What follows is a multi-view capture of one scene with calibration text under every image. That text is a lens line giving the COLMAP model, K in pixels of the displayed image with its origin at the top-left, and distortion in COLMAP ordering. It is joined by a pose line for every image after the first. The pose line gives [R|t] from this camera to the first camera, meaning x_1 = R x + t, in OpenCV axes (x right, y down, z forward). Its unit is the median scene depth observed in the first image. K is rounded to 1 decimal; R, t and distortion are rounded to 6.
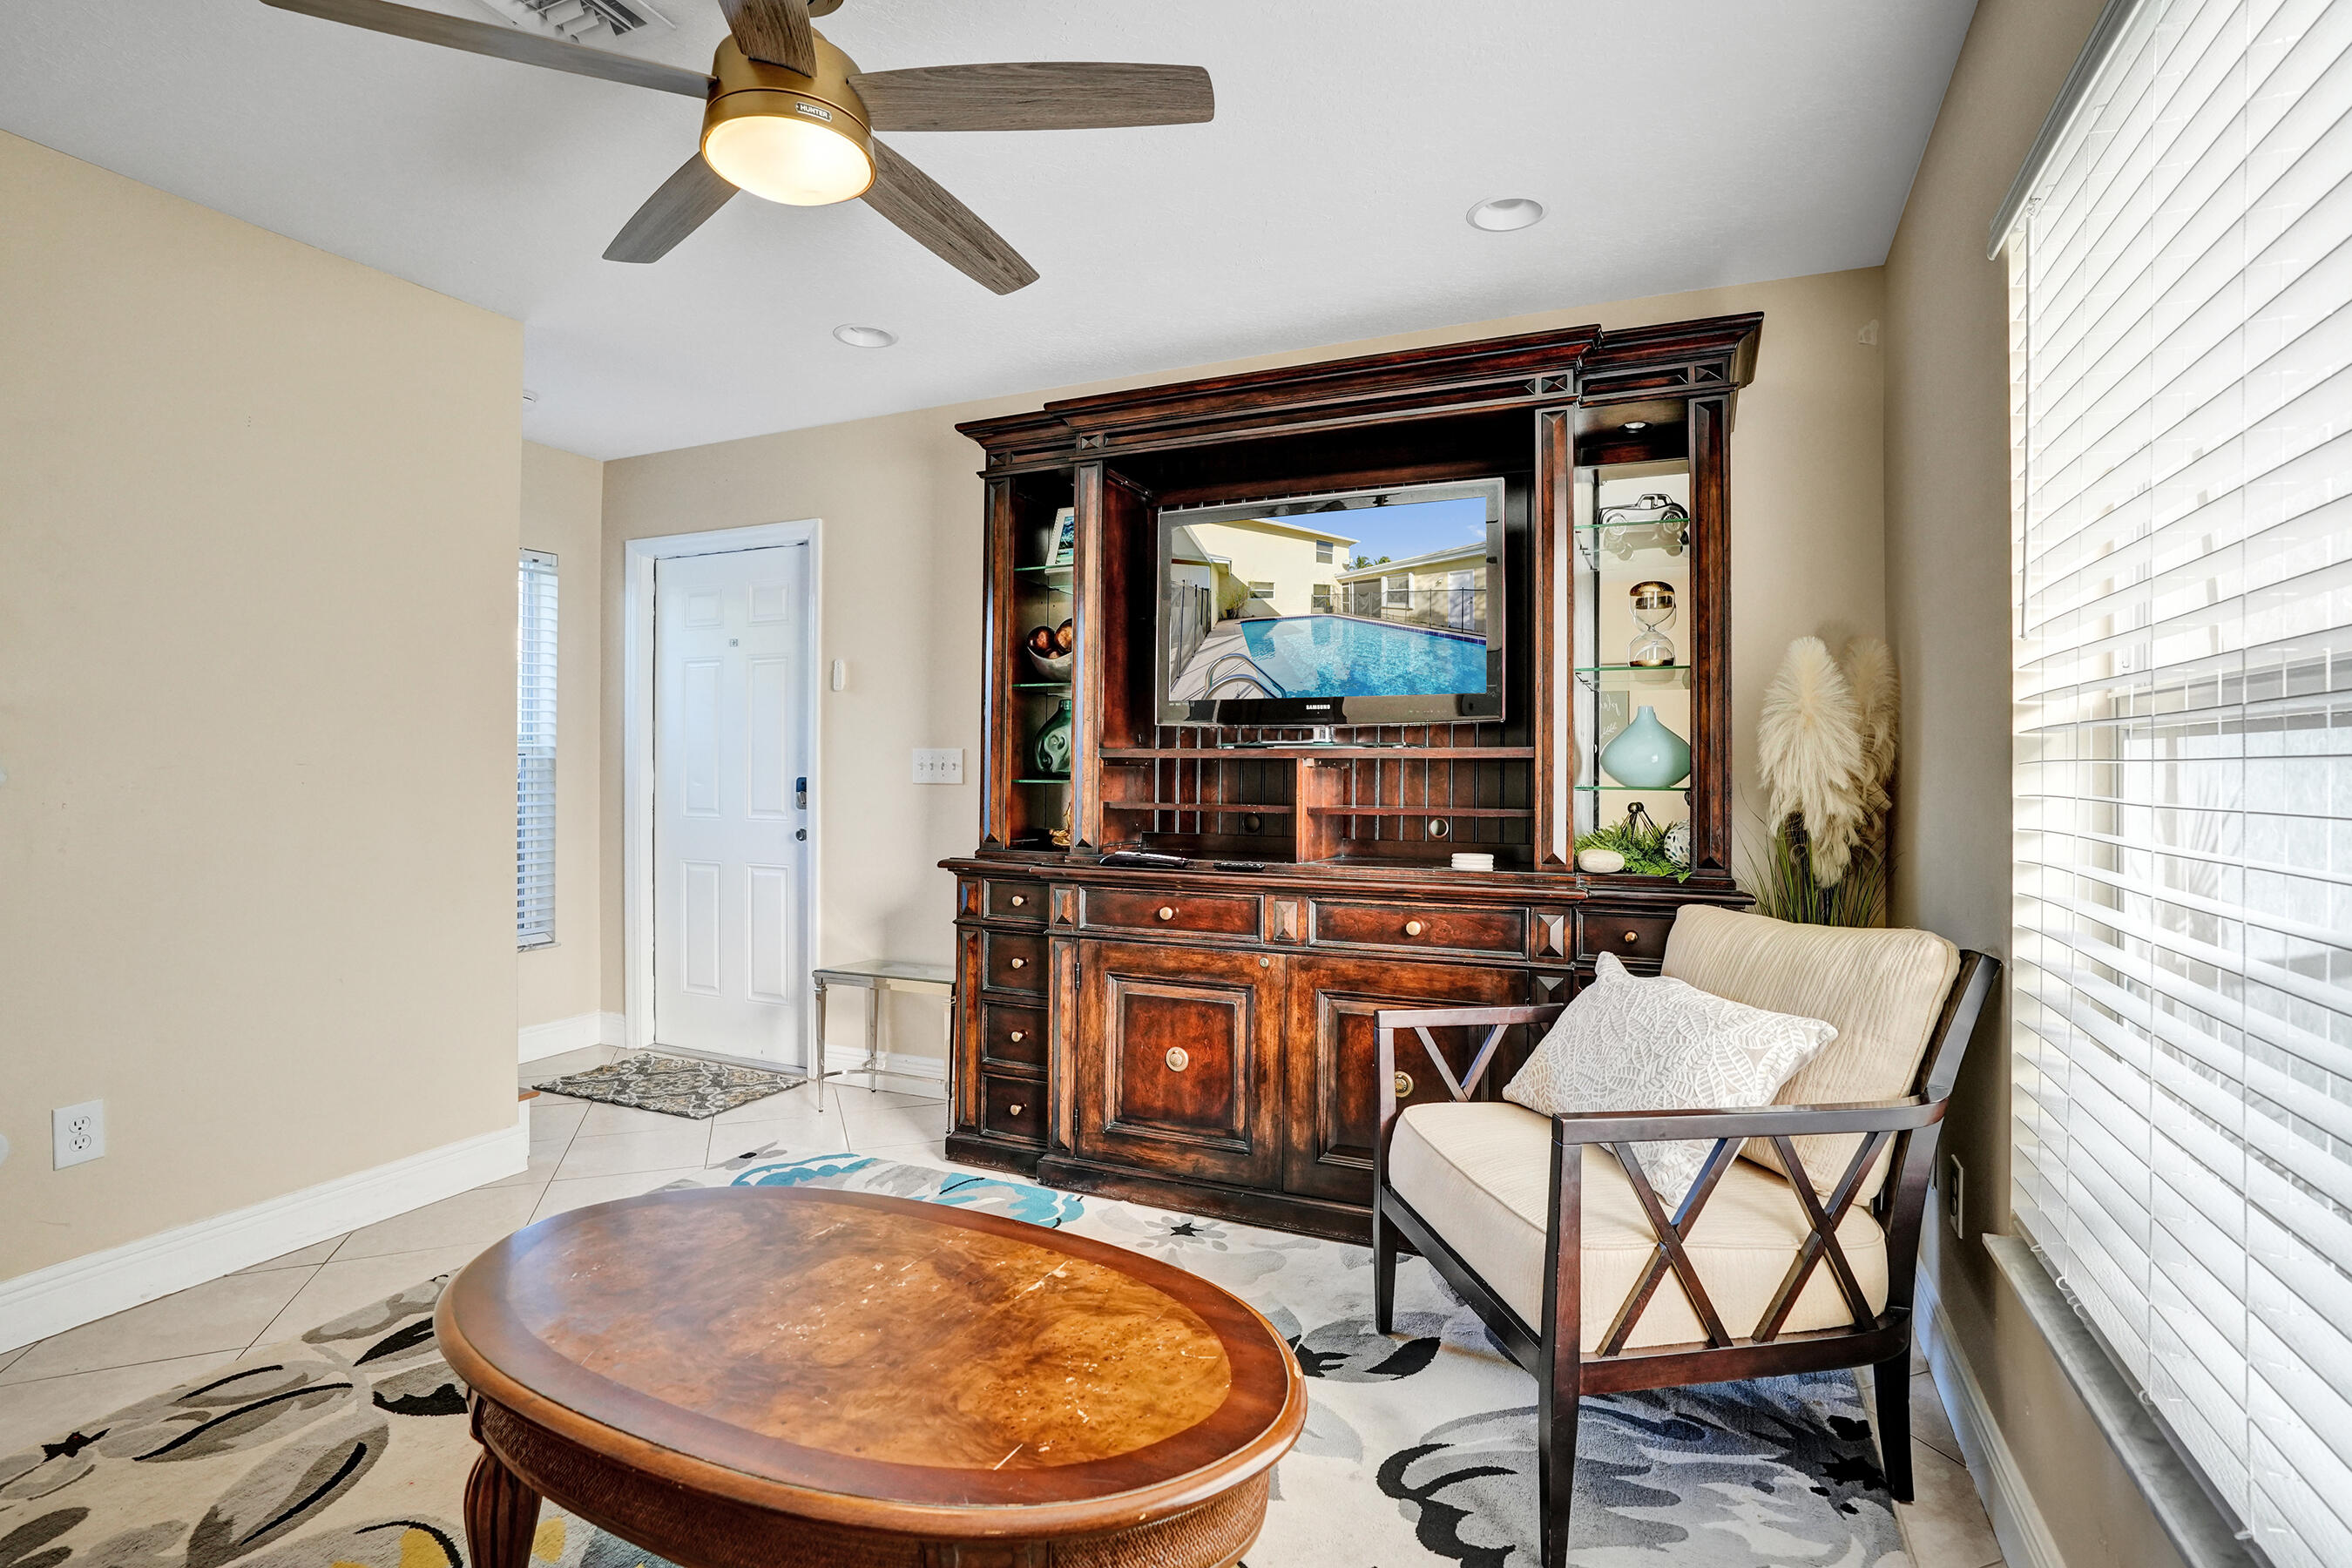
lens RADIAL K [[1130.8, 0, 1176.0], [0, 1130.8, 784.0], [0, 0, 1]] dist [-0.033989, 0.019987]
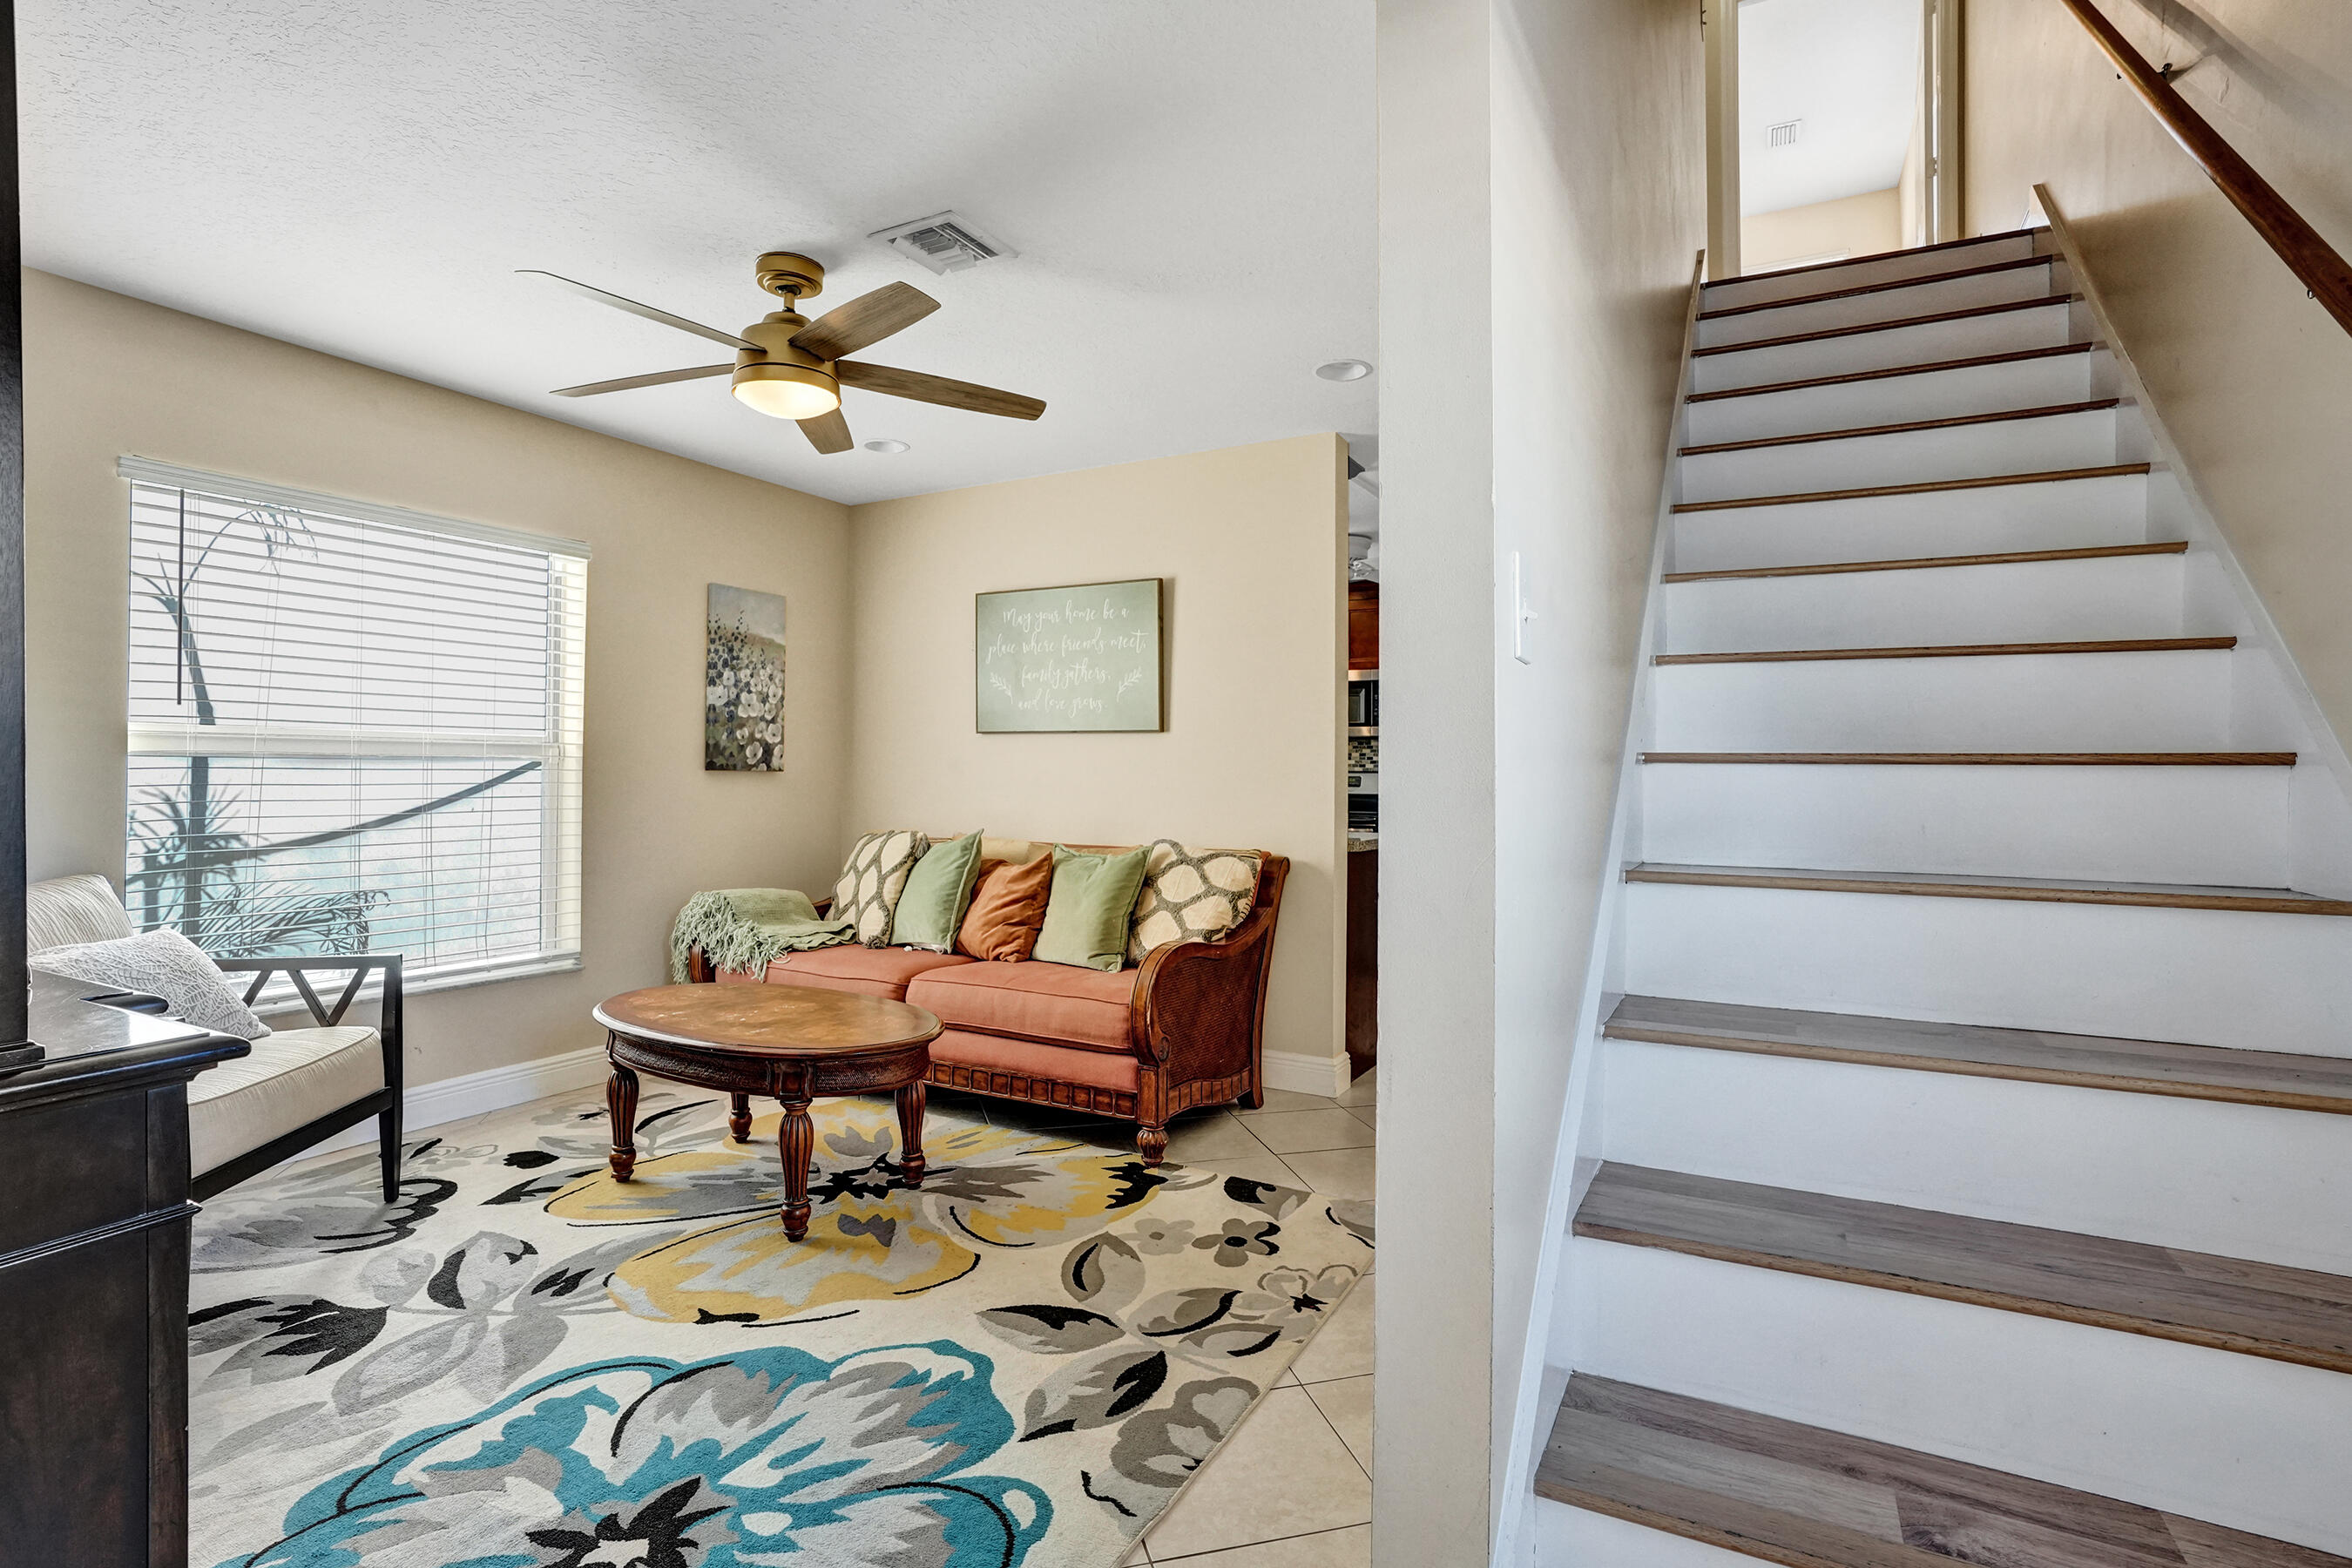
lens RADIAL K [[1130.8, 0, 1176.0], [0, 1130.8, 784.0], [0, 0, 1]] dist [-0.033989, 0.019987]
pose [[-0.996812, -0.009796, 0.079188, -0.601749], [-0.007987, 0.999701, 0.023126, -0.026326], [-0.079391, 0.022420, -0.996591, 1.481020]]
